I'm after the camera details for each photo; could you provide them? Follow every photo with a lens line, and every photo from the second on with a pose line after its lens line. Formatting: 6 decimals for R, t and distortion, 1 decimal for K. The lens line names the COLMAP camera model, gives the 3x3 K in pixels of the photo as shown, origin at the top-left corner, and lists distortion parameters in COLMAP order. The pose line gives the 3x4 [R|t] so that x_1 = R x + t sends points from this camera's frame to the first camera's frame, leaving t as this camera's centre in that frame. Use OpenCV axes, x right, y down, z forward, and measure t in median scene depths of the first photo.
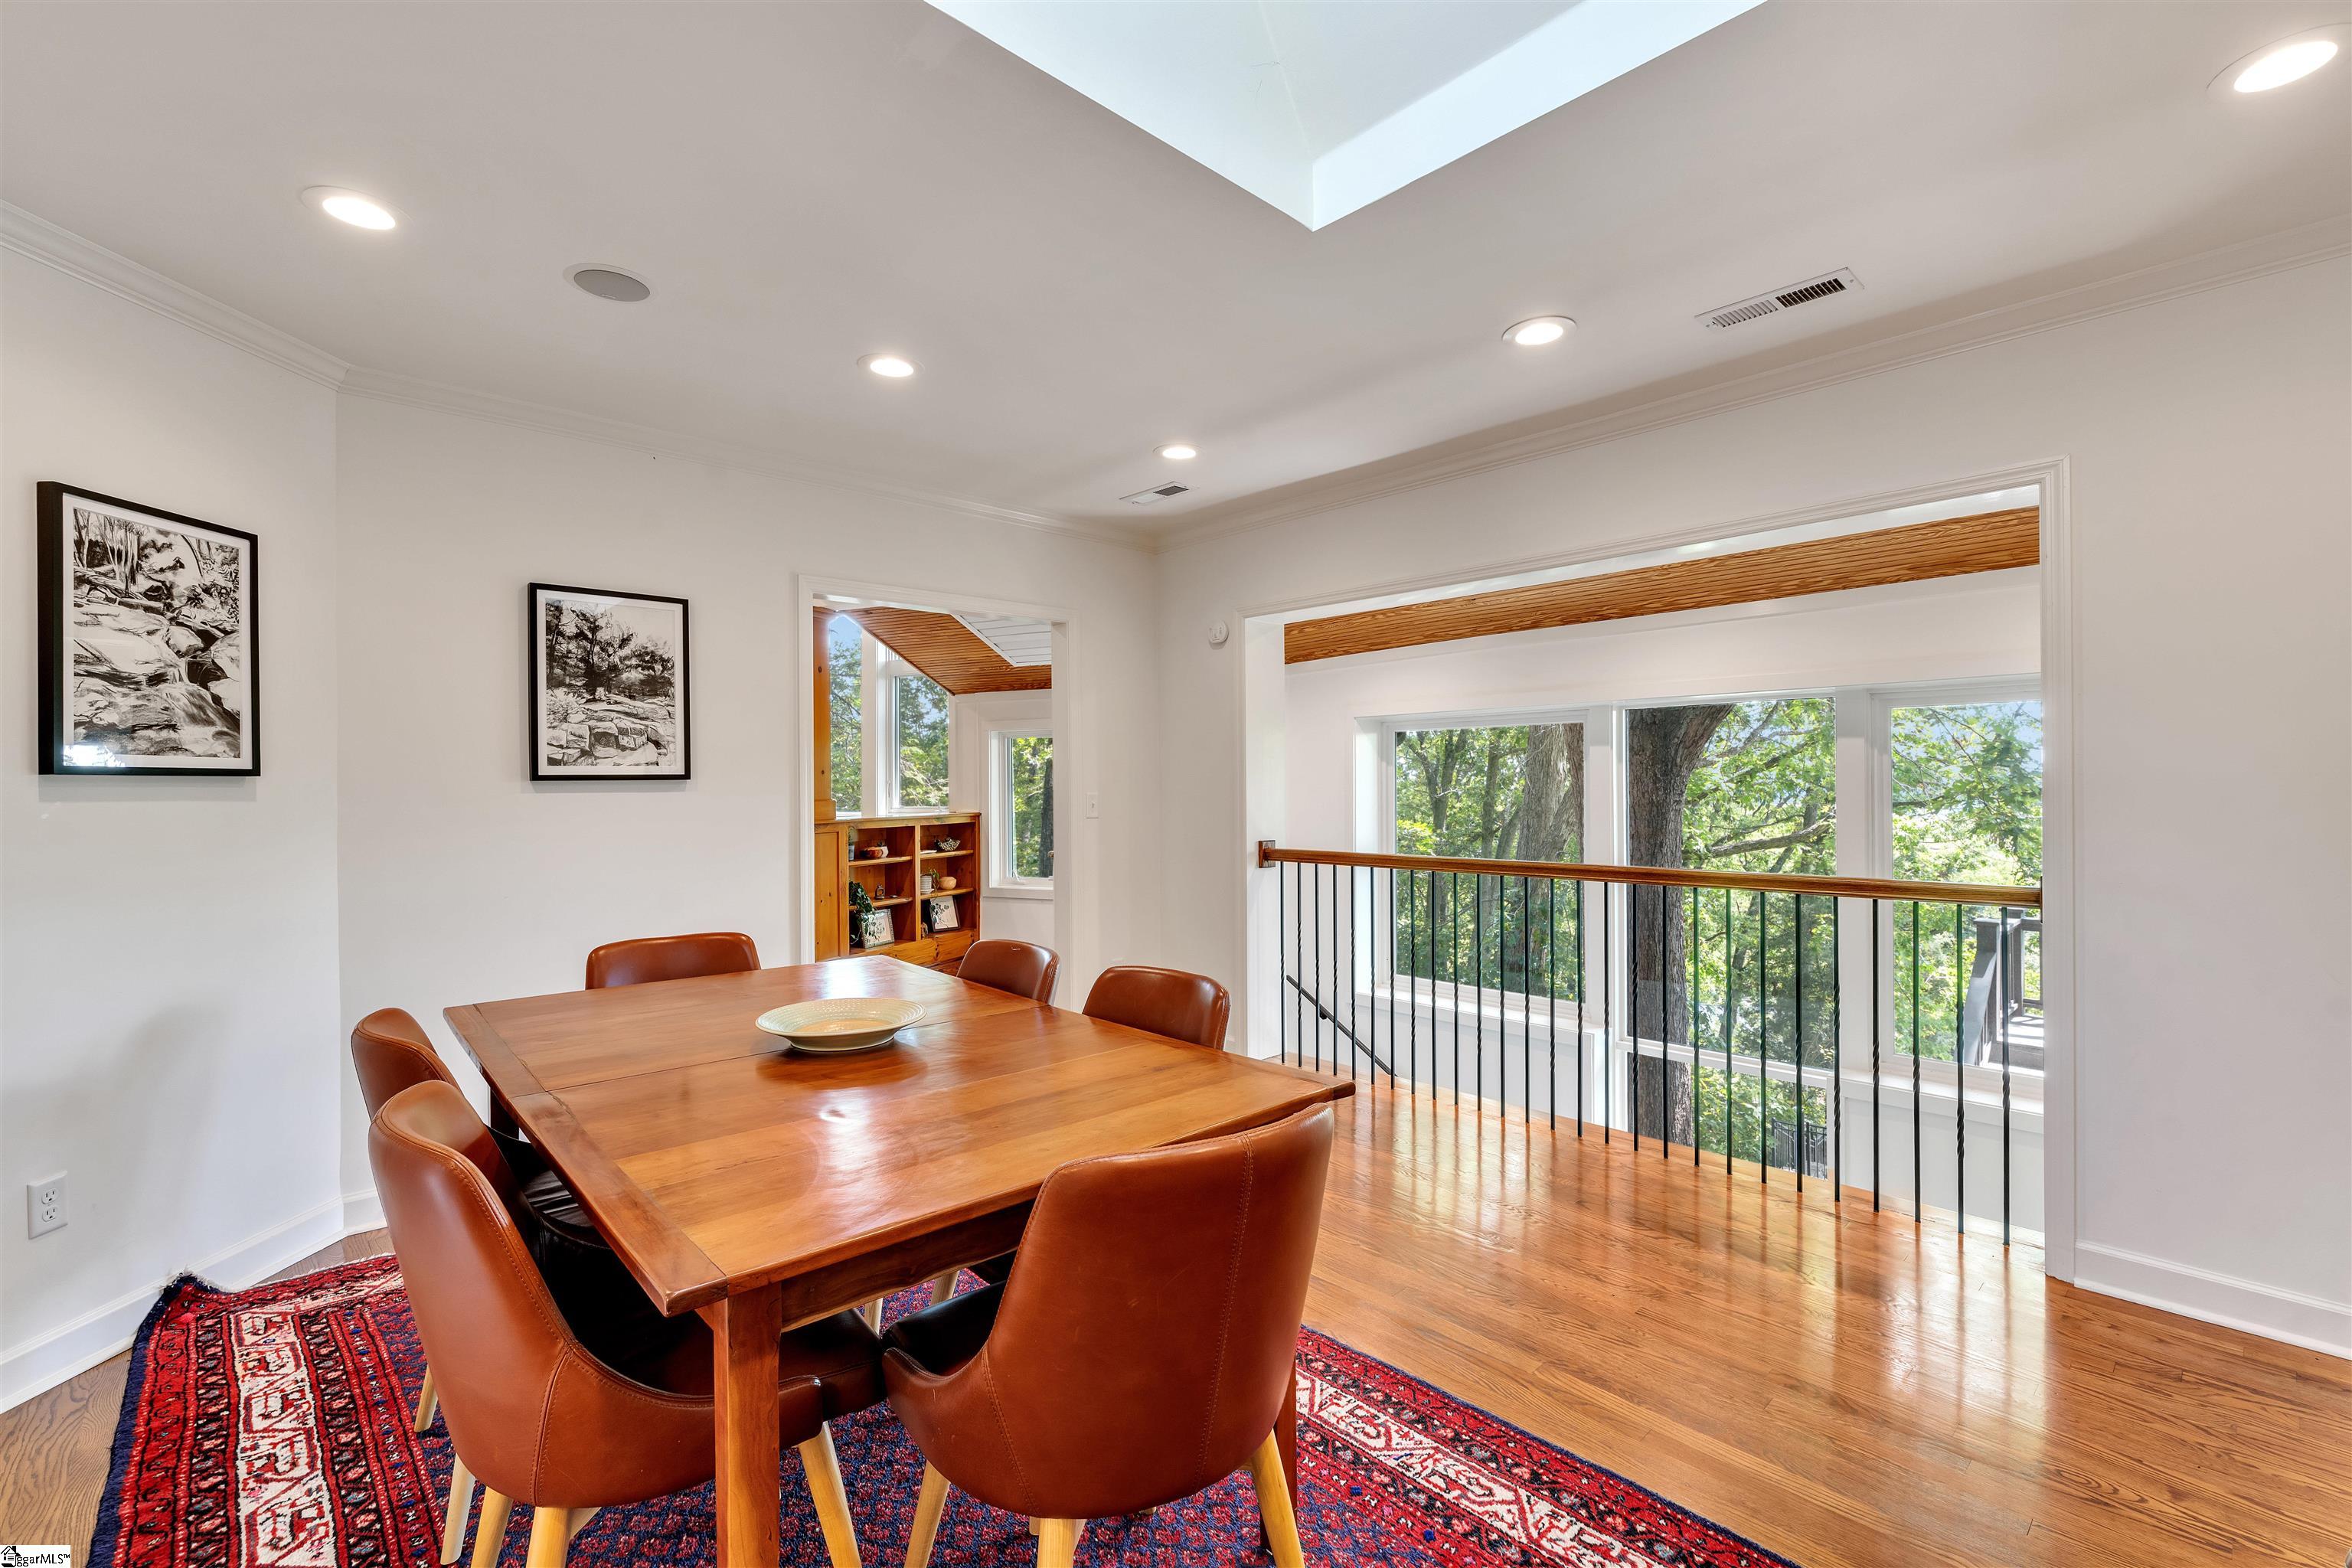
lens RADIAL K [[1040.1, 0, 1176.0], [0, 1040.1, 784.0], [0, 0, 1]] dist [-0.003038, -0.000401]
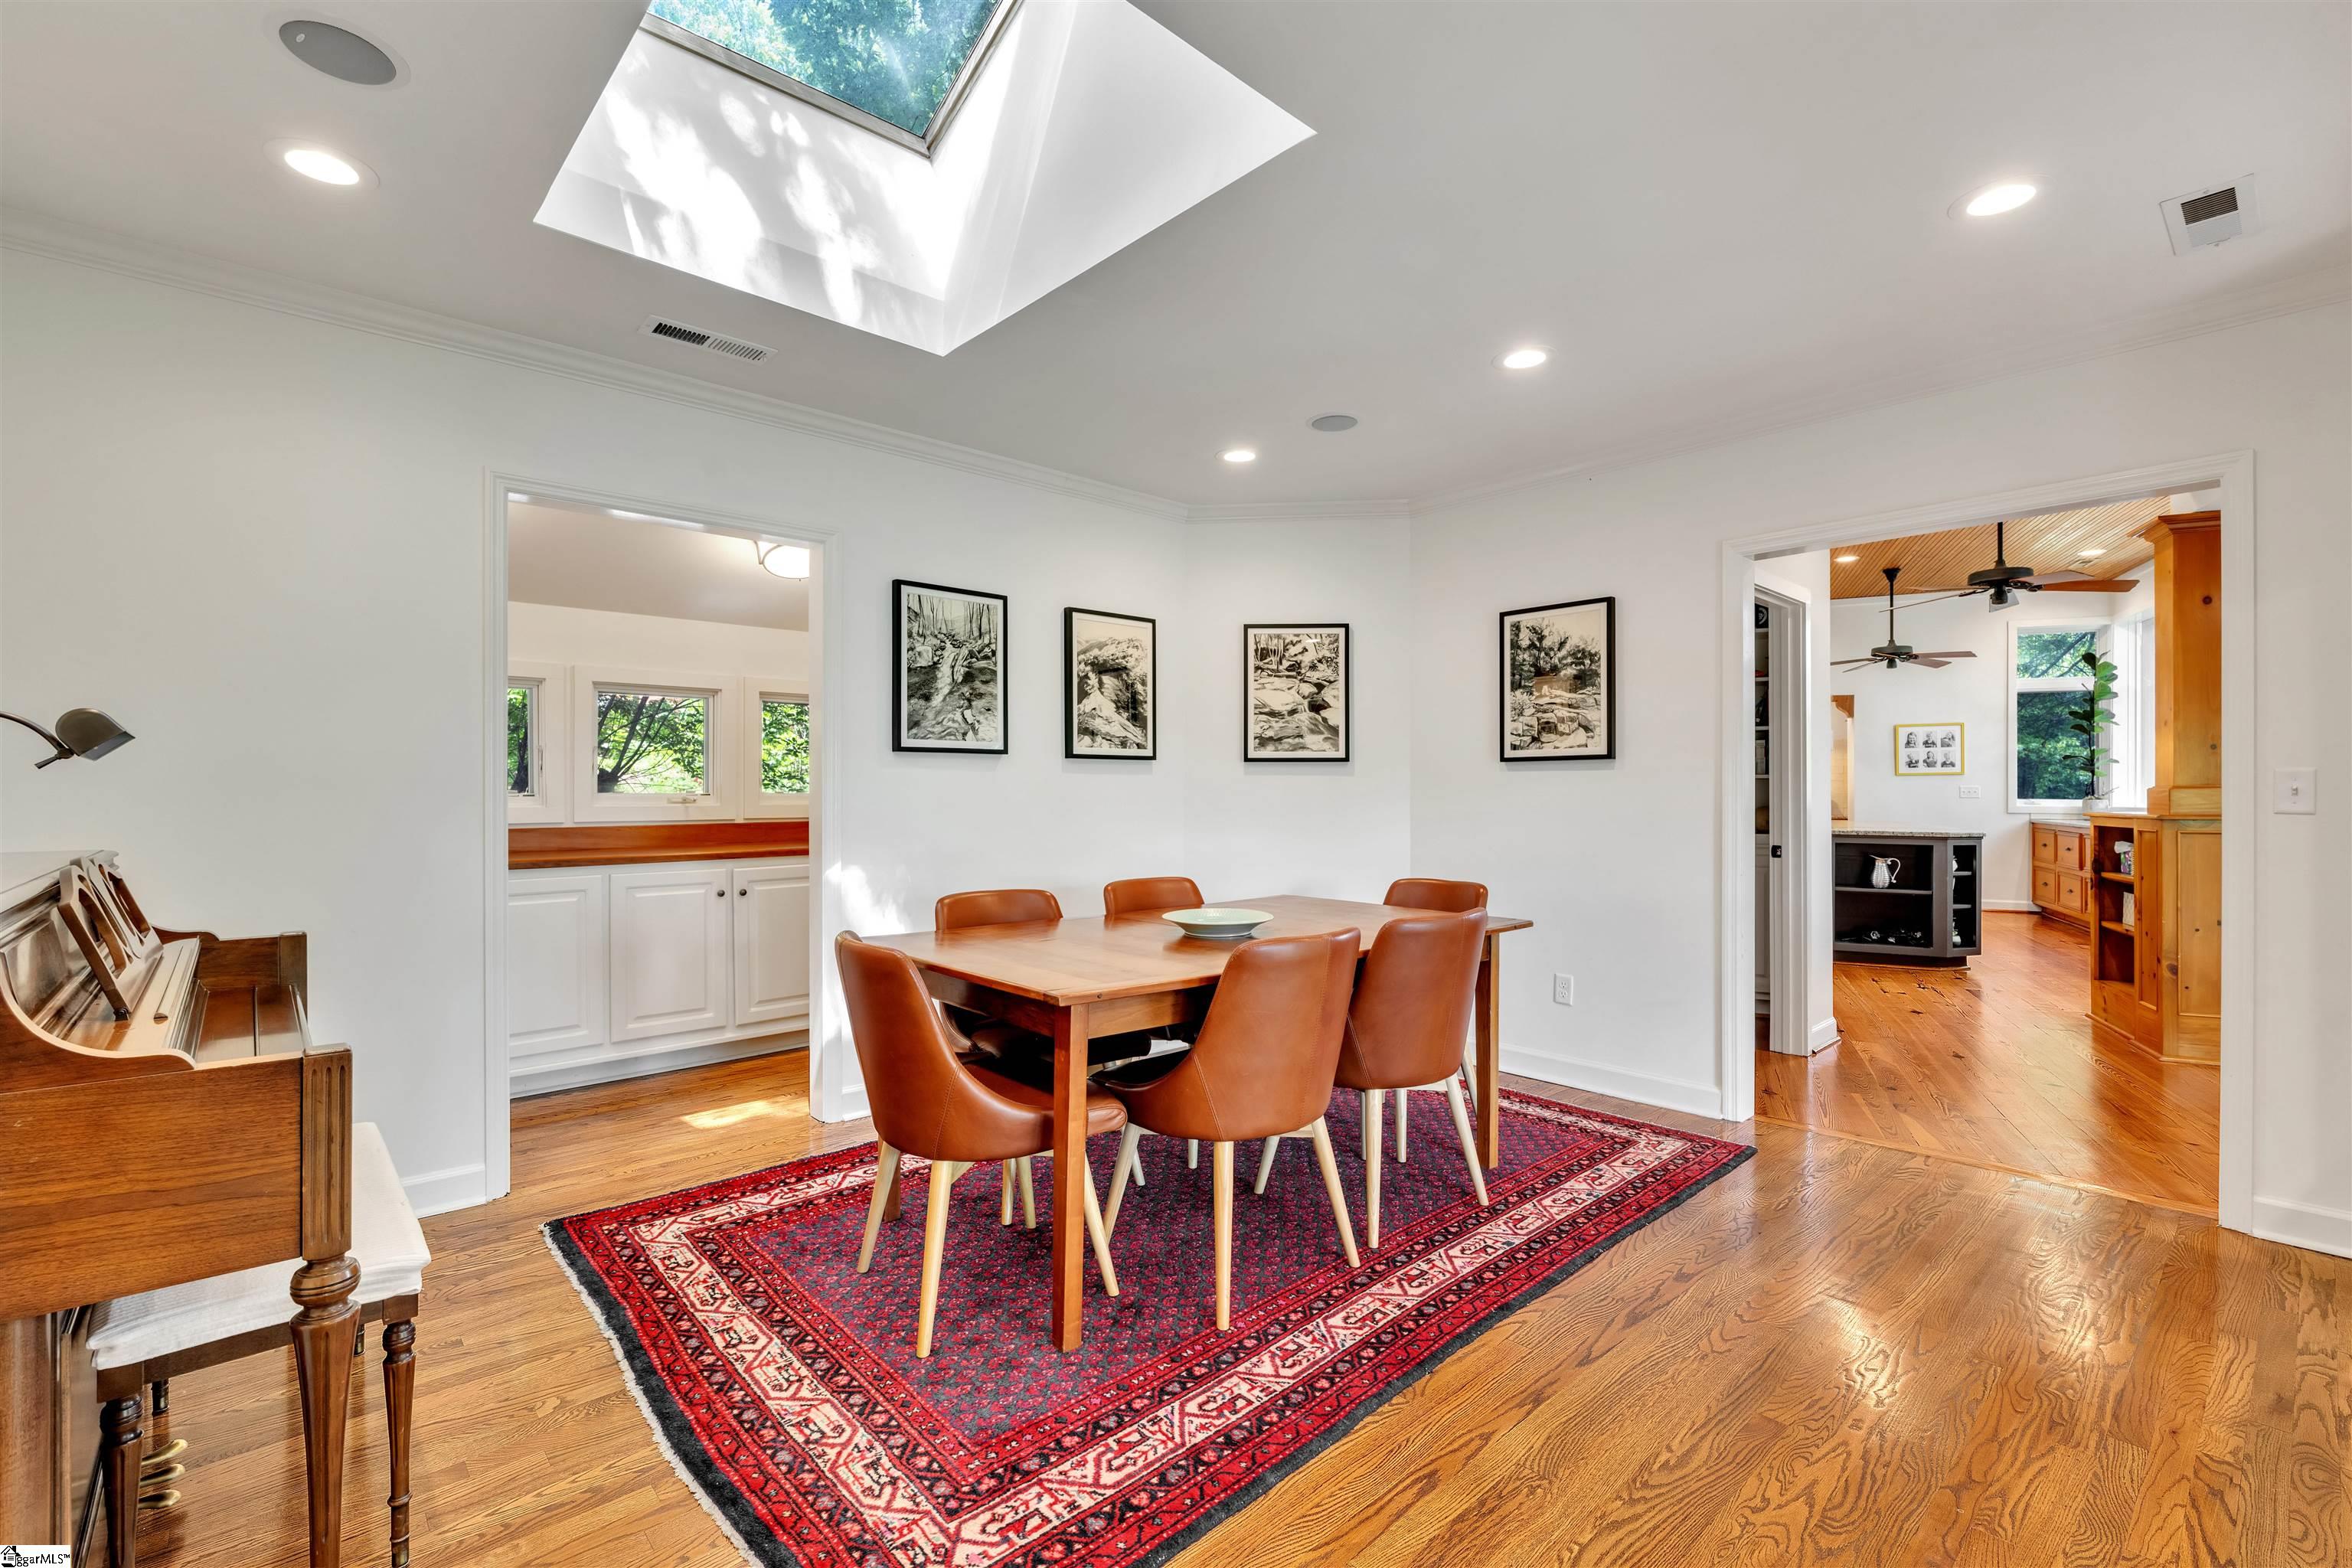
lens RADIAL K [[1045.0, 0, 1190.9], [0, 1045.0, 814.8], [0, 0, 1]] dist [-0.003493, -0.000279]
pose [[-0.021291, 0.033774, -0.999203, 0.901694], [0.003449, 0.999426, 0.033708, 0.022423], [0.999767, -0.002728, -0.021395, 0.781493]]
